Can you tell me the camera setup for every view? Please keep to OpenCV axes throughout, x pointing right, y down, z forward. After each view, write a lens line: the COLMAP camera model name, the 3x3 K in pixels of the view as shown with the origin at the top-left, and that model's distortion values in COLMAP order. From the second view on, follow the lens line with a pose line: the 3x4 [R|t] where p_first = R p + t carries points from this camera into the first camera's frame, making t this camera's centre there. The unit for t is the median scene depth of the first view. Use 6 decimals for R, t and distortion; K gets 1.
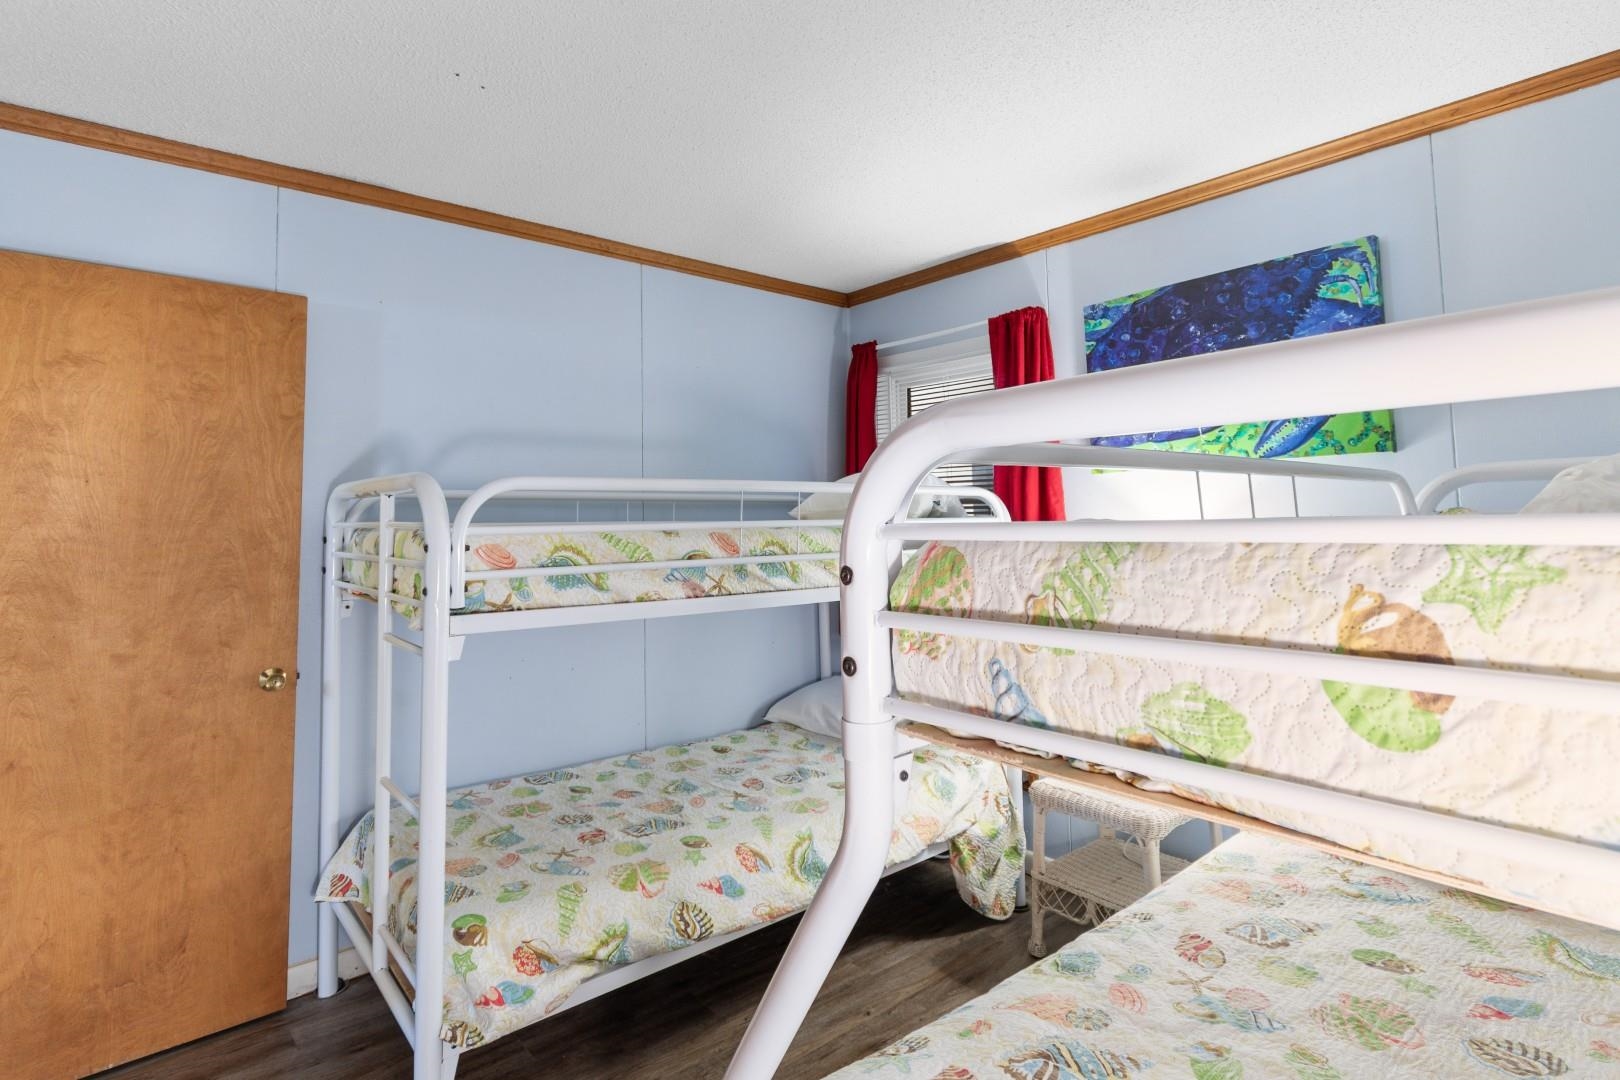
lens RADIAL K [[809.7, 0, 810.0], [0, 809.7, 463.2], [0, 0, 1]] dist [0.001326, 0.000489]
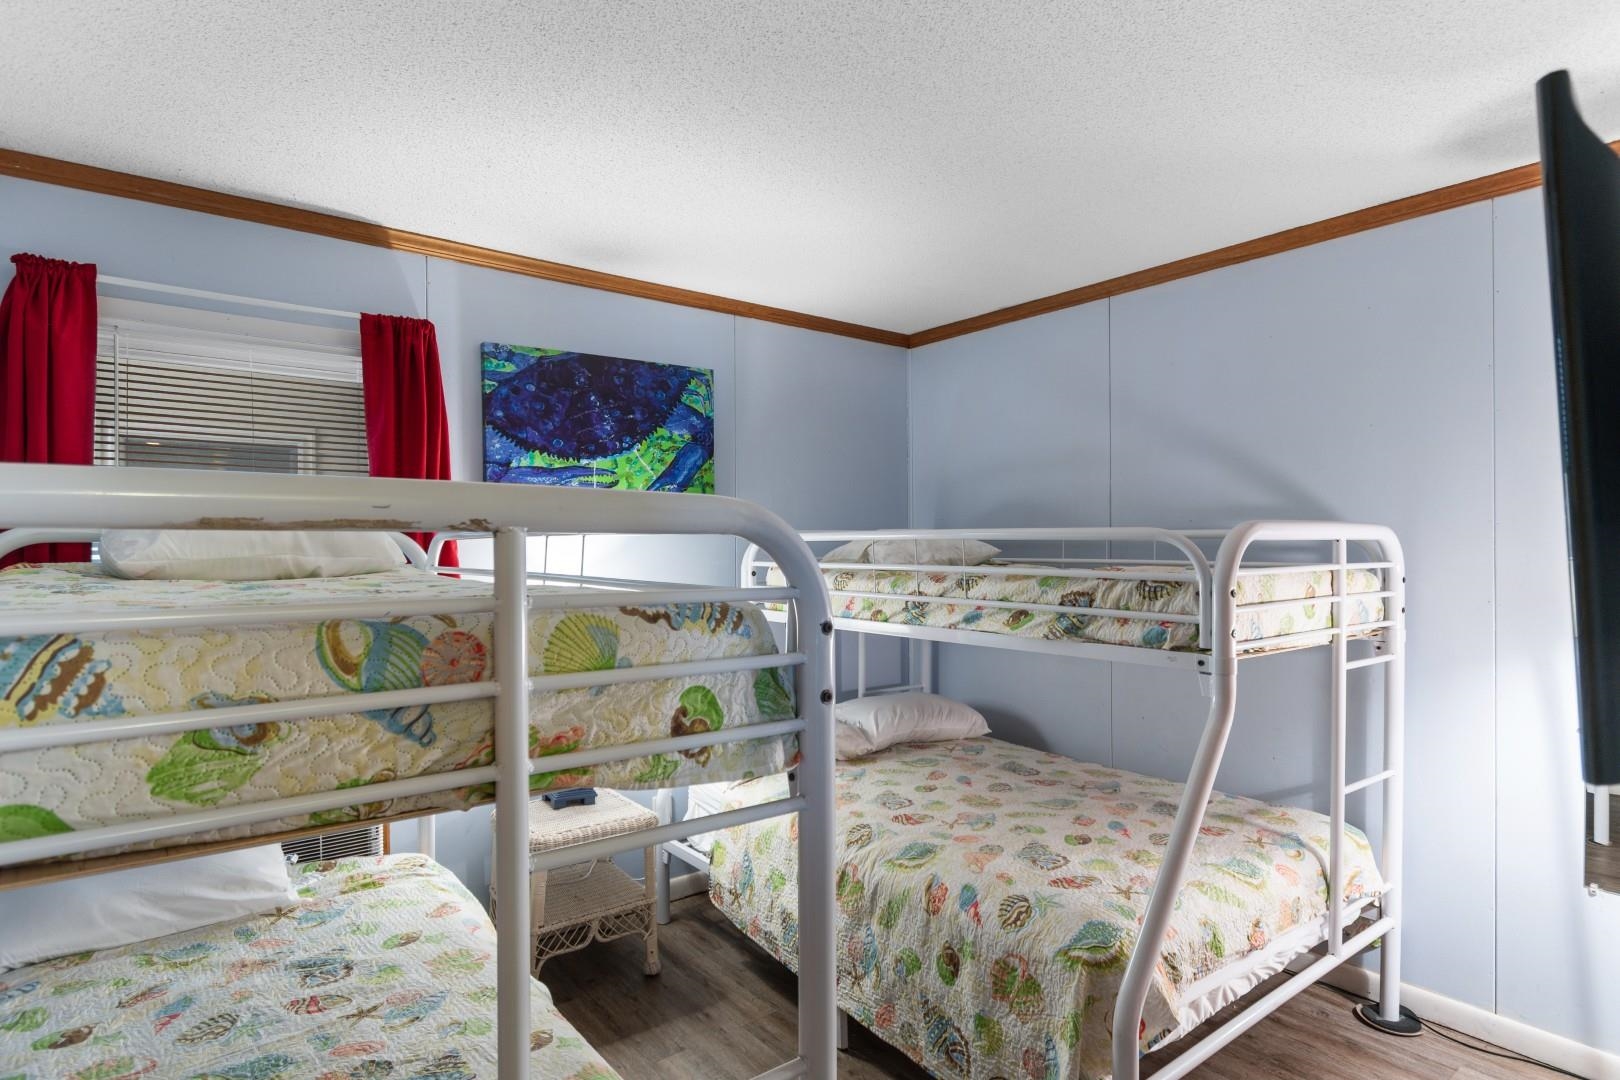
lens RADIAL K [[903.1, 0, 813.2], [0, 903.1, 542.9], [0, 0, 1]] dist [0.003838, -0.000472]
pose [[0.040399, -0.005104, 0.999171, -0.790777], [-0.081962, 0.996600, 0.008405, 0.000954], [-0.995816, -0.082234, 0.039843, 0.624730]]
